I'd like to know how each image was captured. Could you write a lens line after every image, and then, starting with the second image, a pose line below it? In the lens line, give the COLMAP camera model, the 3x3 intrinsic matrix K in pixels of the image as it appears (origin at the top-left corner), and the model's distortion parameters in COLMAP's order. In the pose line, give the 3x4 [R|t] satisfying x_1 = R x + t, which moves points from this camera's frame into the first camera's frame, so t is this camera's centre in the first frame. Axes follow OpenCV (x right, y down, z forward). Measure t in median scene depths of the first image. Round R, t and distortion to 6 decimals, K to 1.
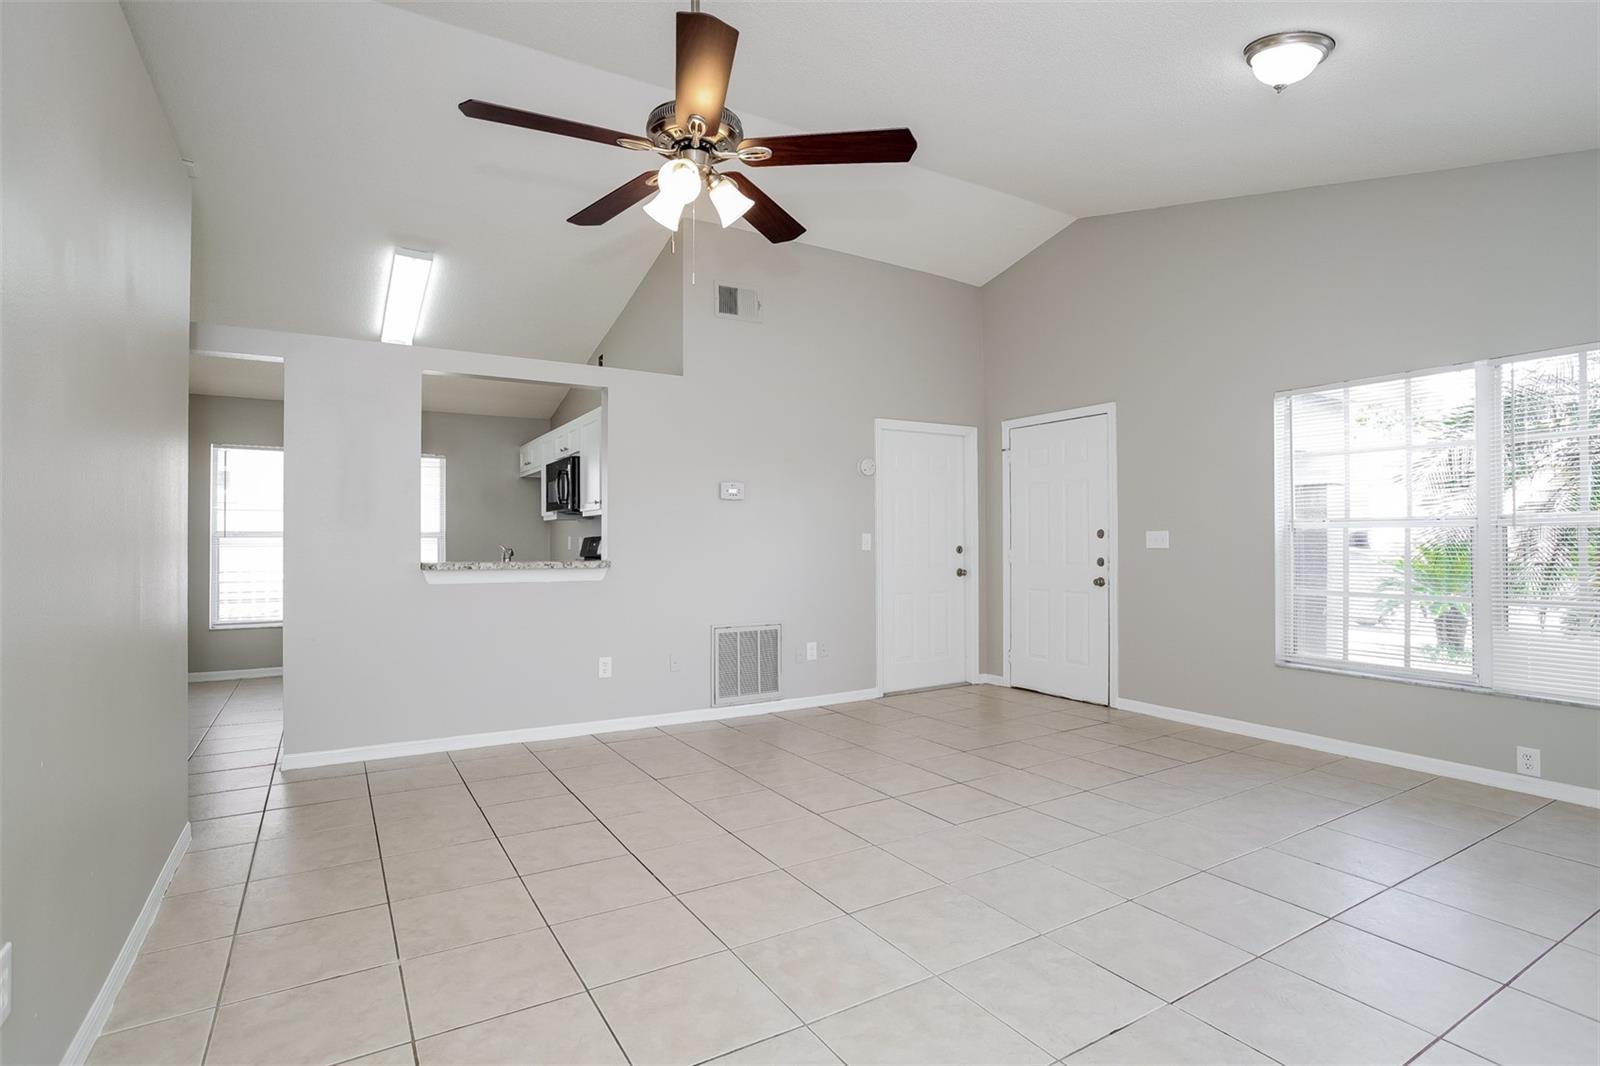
lens RADIAL K [[795.3, 0, 791.3], [0, 795.3, 533.0], [0, 0, 1]] dist [-0.036624, 0.005017]
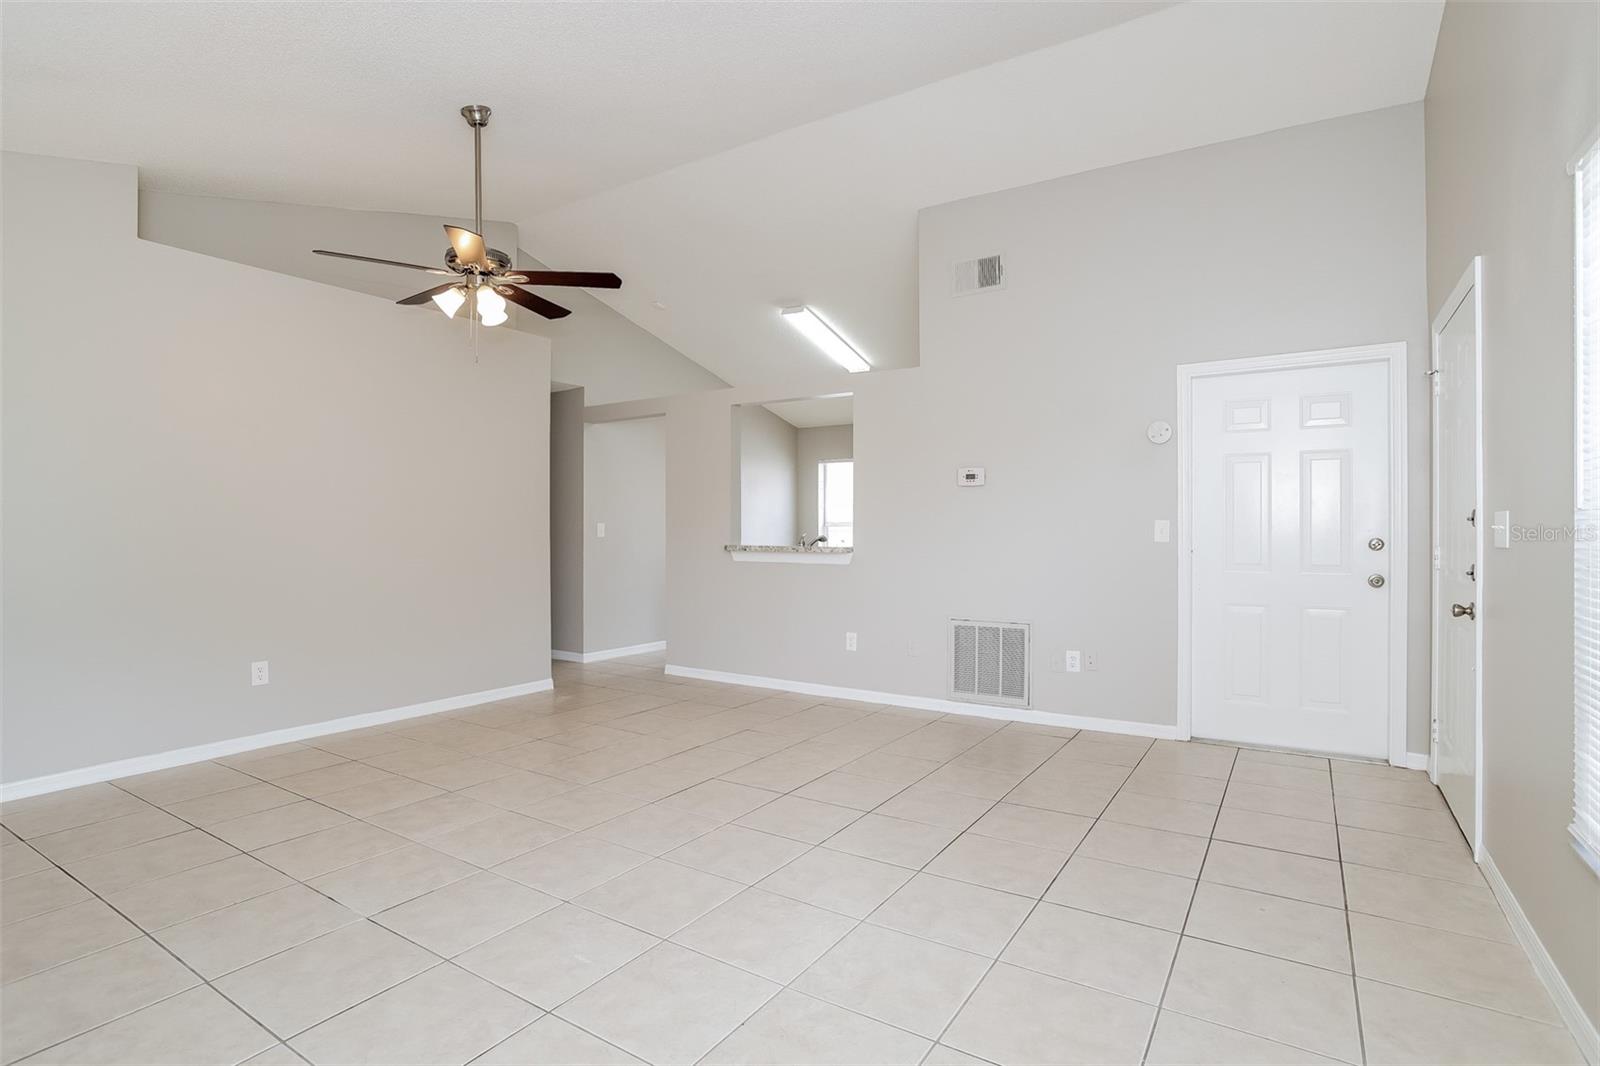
lens RADIAL K [[795.3, 0, 786.4], [0, 795.3, 538.1], [0, 0, 1]] dist [-0.036624, 0.005017]
pose [[0.442122, 0.010113, -0.896898, 0.655689], [0.008203, 0.999849, 0.015318, 0.003573], [0.896917, -0.014130, 0.441972, 0.373677]]
